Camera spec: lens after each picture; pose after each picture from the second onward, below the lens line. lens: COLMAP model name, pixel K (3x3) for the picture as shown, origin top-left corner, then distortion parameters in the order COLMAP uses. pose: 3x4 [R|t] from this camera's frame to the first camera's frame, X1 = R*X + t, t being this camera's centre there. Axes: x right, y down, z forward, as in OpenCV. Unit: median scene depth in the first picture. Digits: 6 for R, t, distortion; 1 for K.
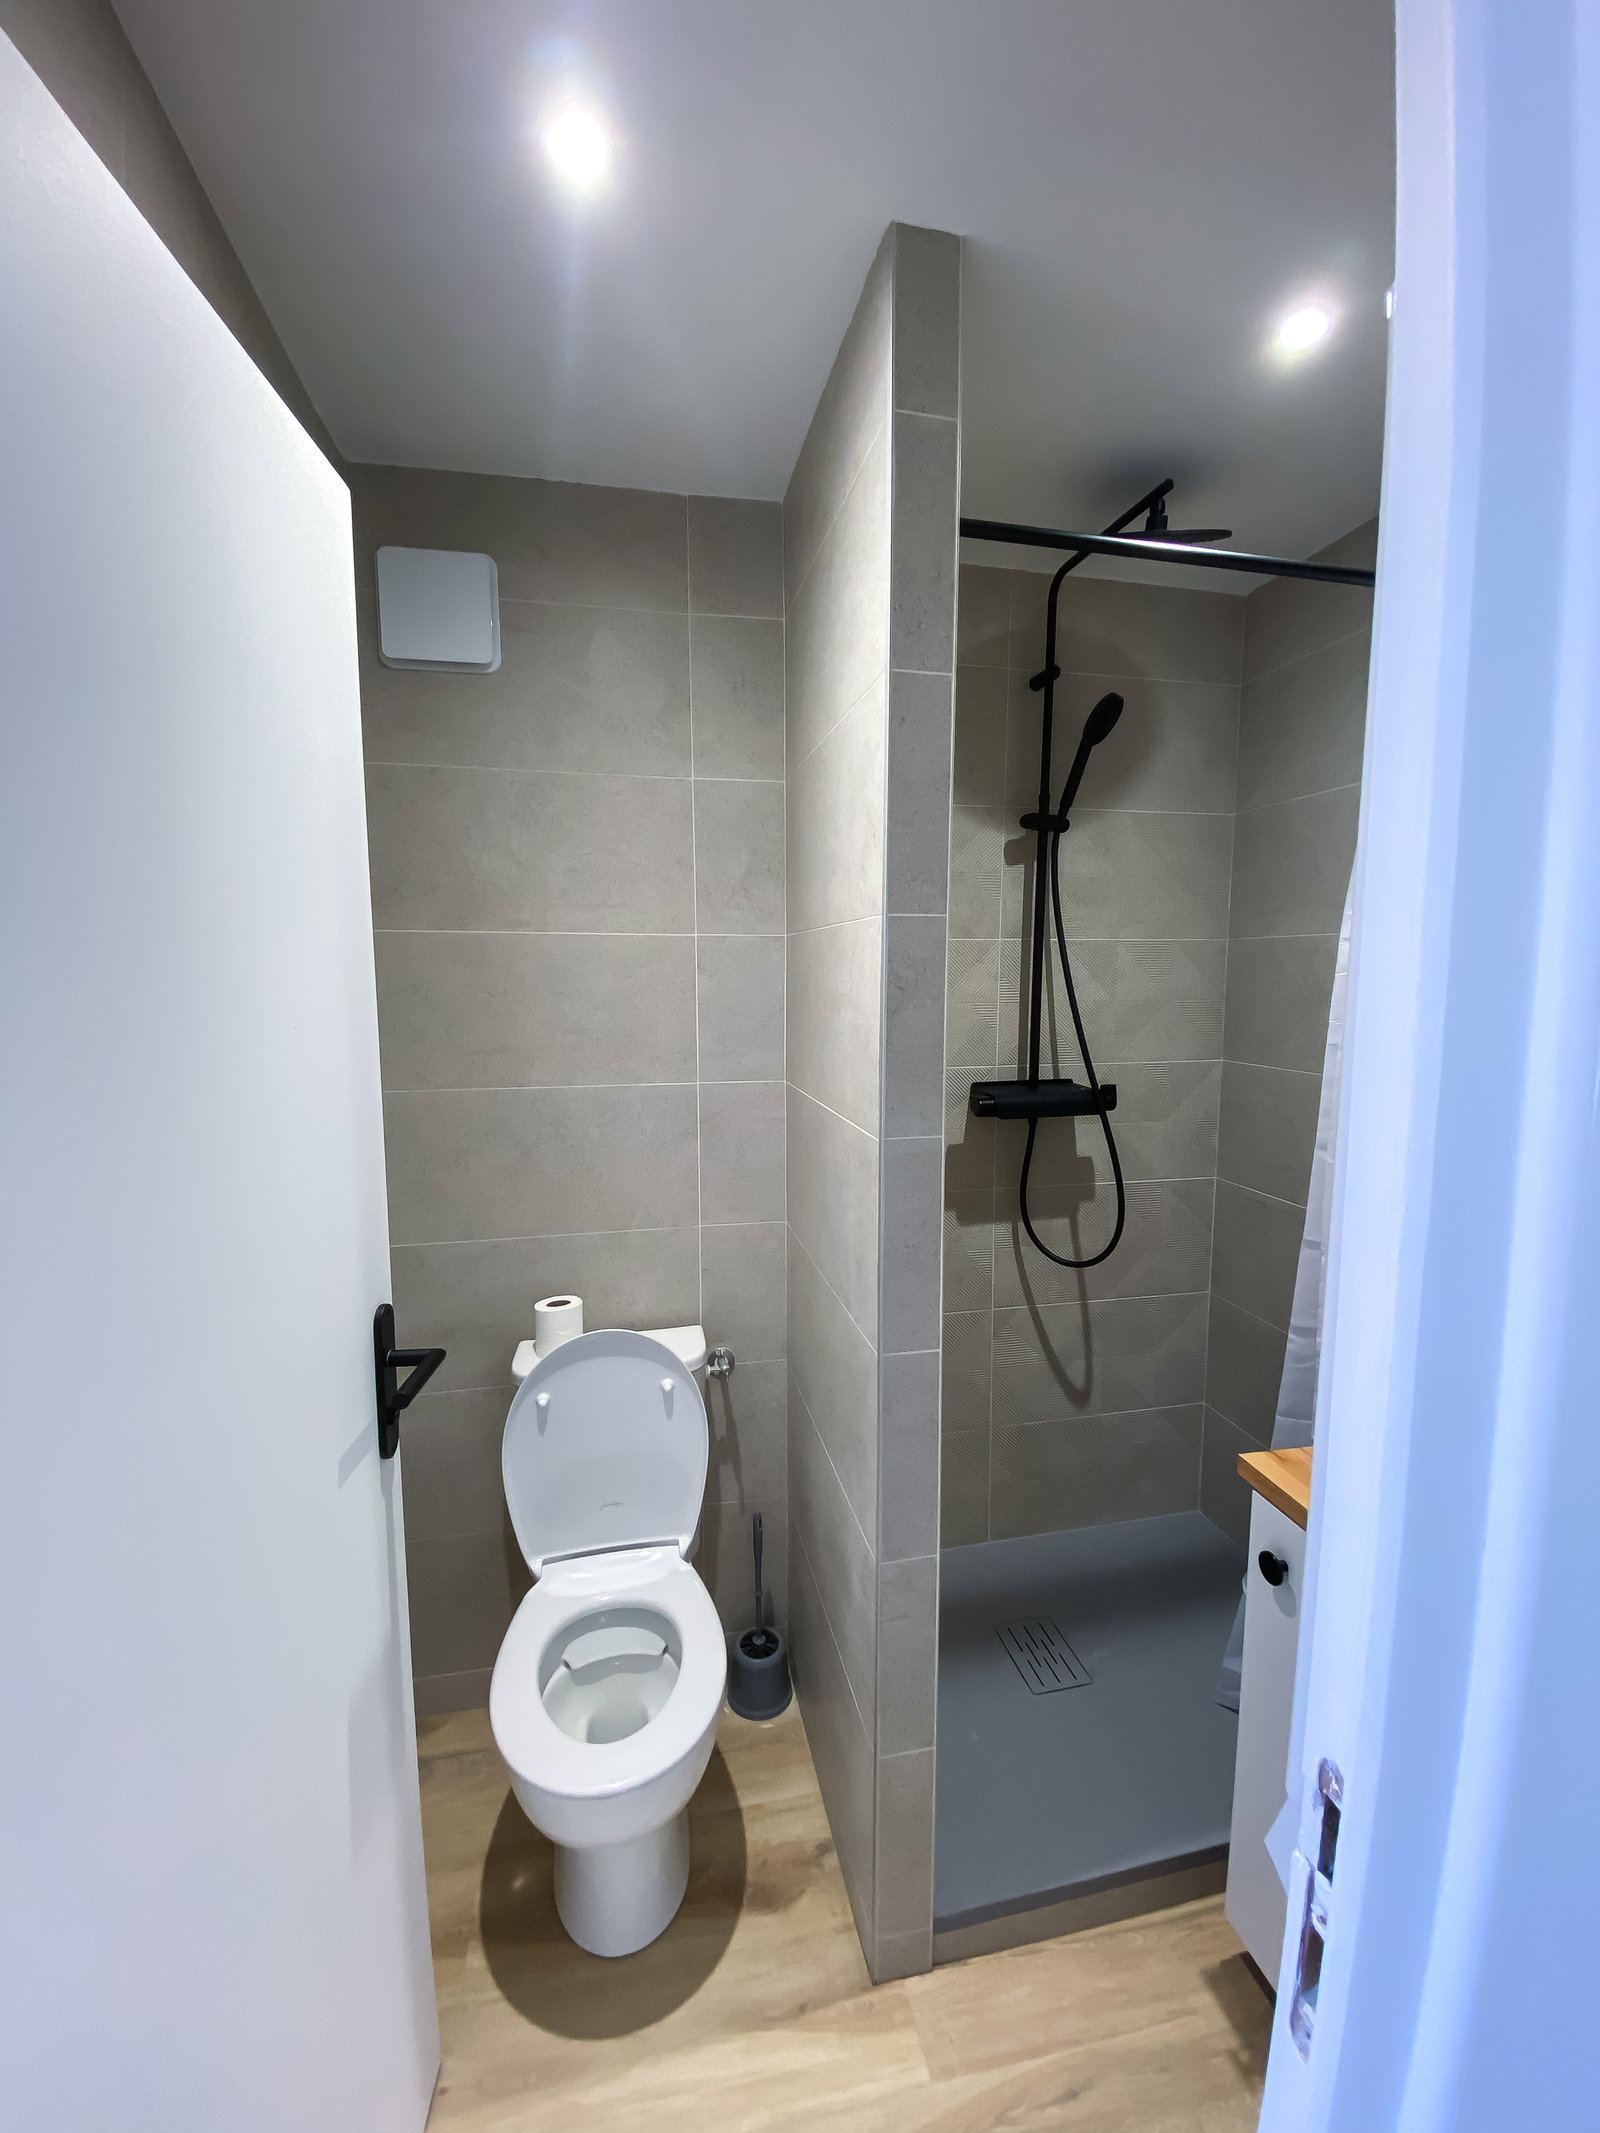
lens RADIAL K [[857.7, 0, 807.8], [0, 857.7, 1061.0], [0, 0, 1]] dist [0.023090, -0.024541]
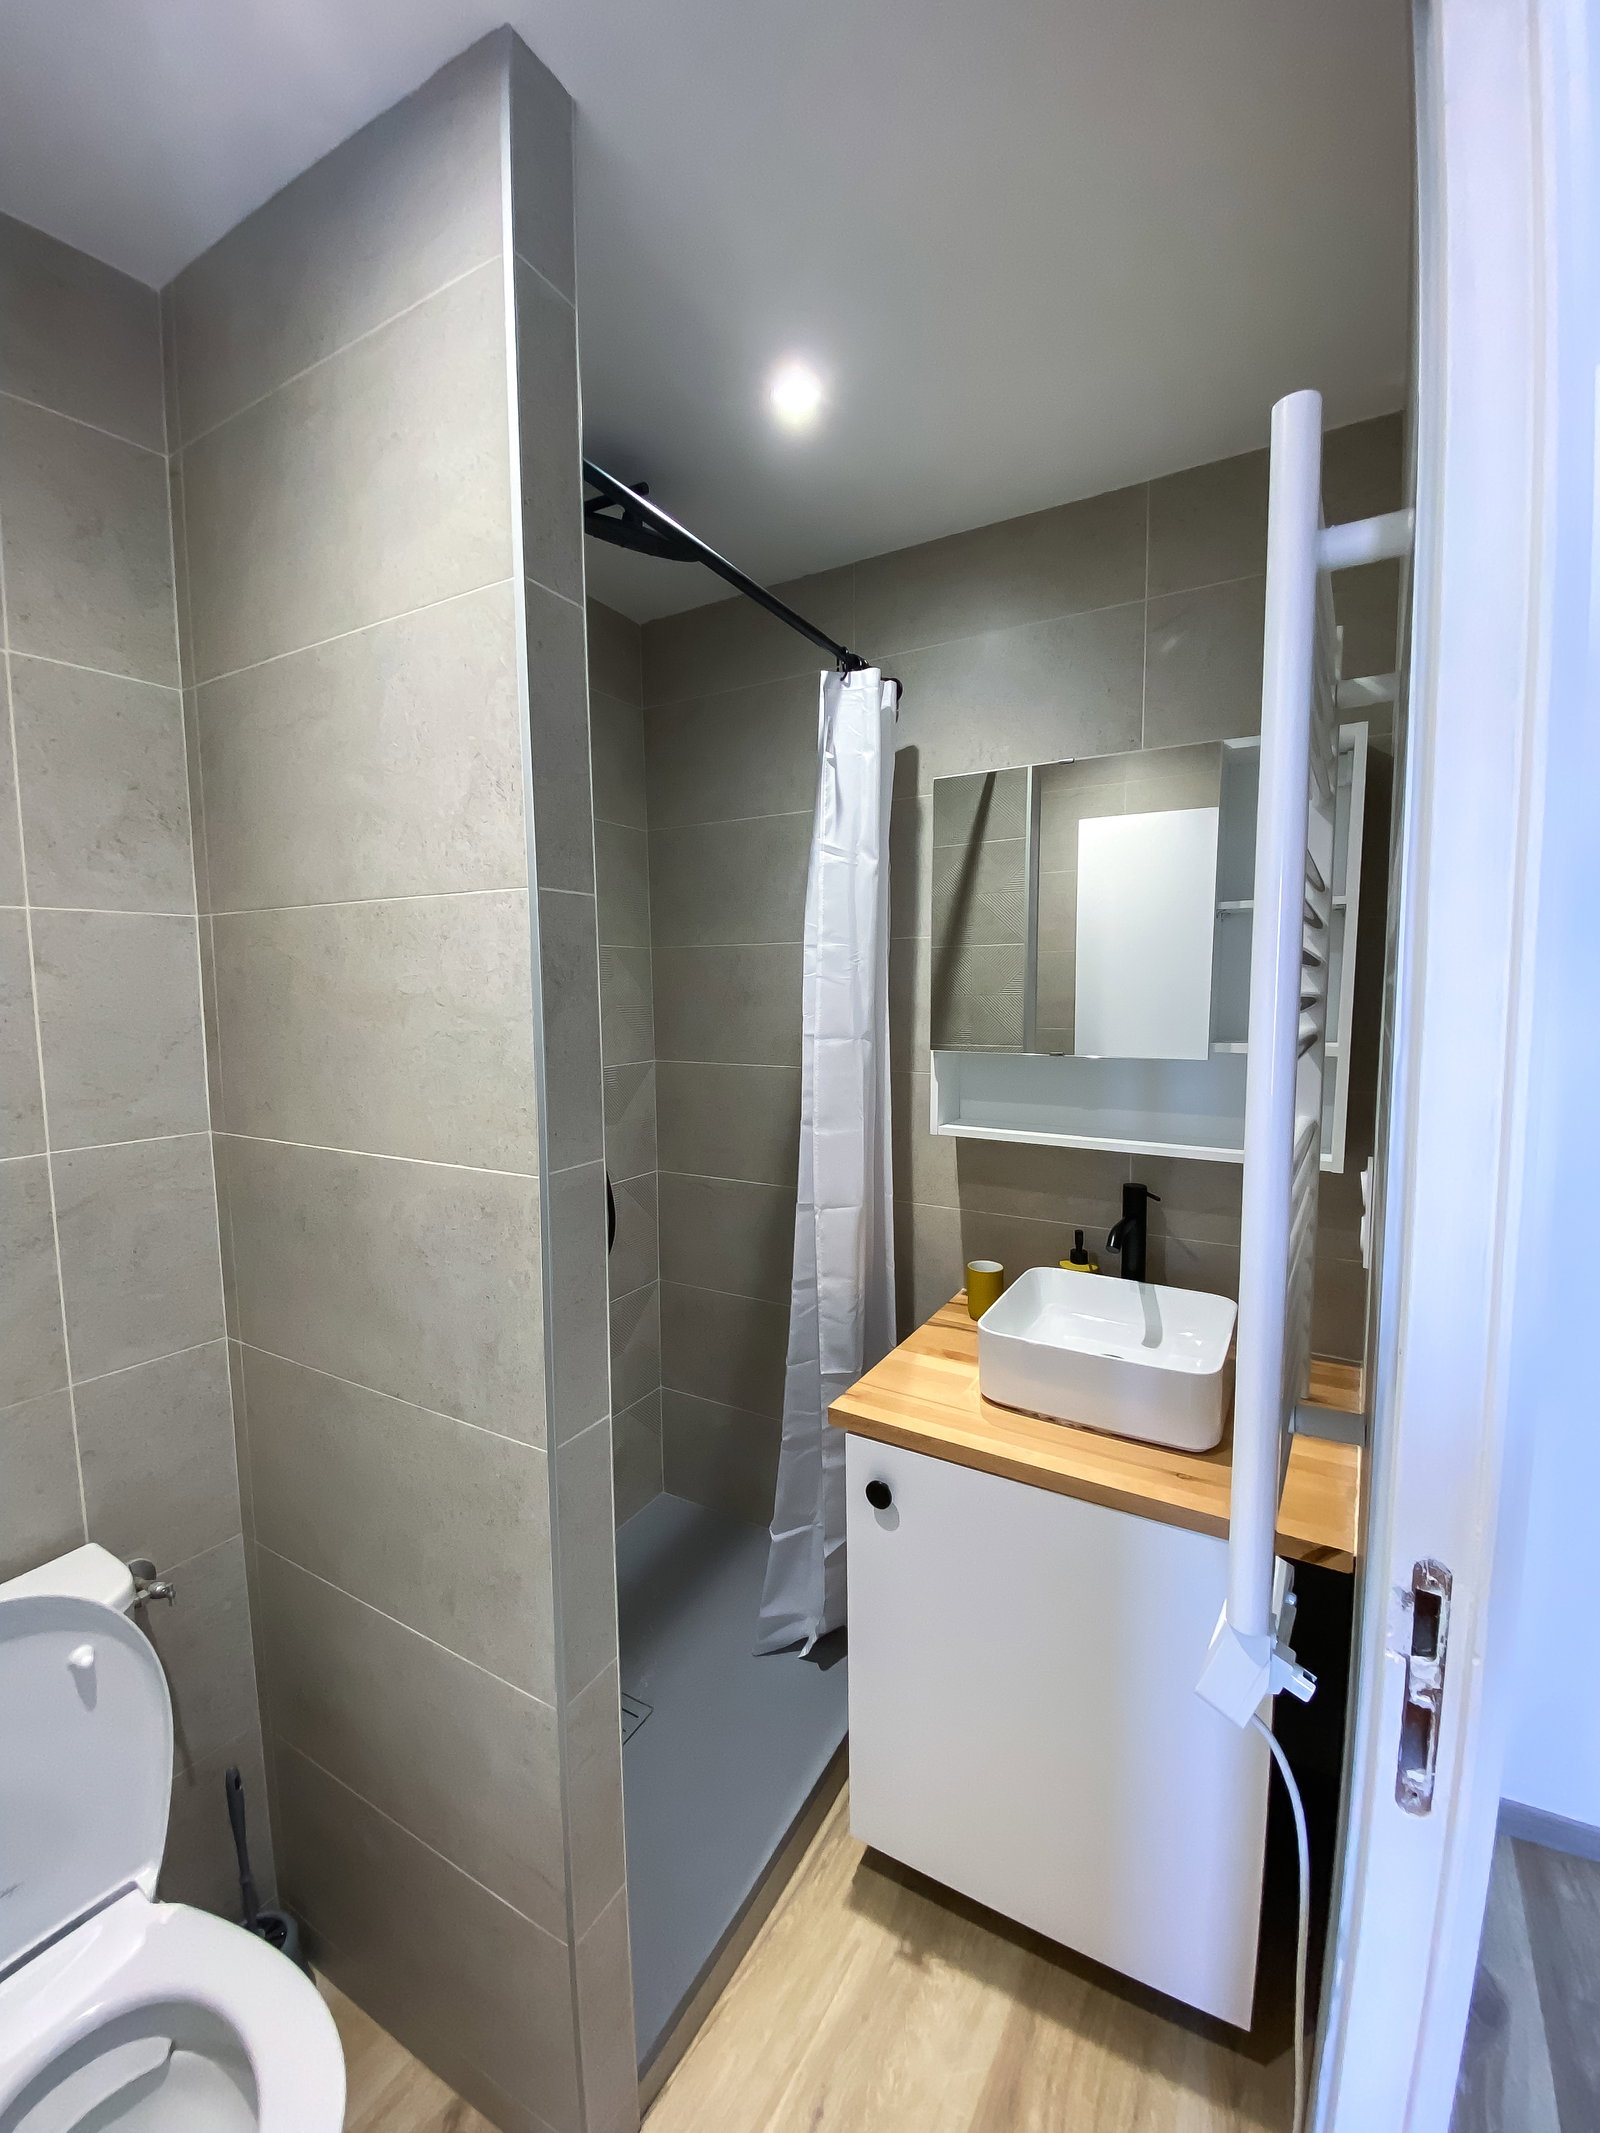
lens RADIAL K [[857.7, 0, 807.8], [0, 857.7, 1061.0], [0, 0, 1]] dist [0.023090, -0.024541]
pose [[0.669016, -0.074516, 0.739503, -0.232725], [0.087782, 0.995920, 0.020939, -0.005532], [-0.738046, 0.050907, 0.672827, 0.207712]]
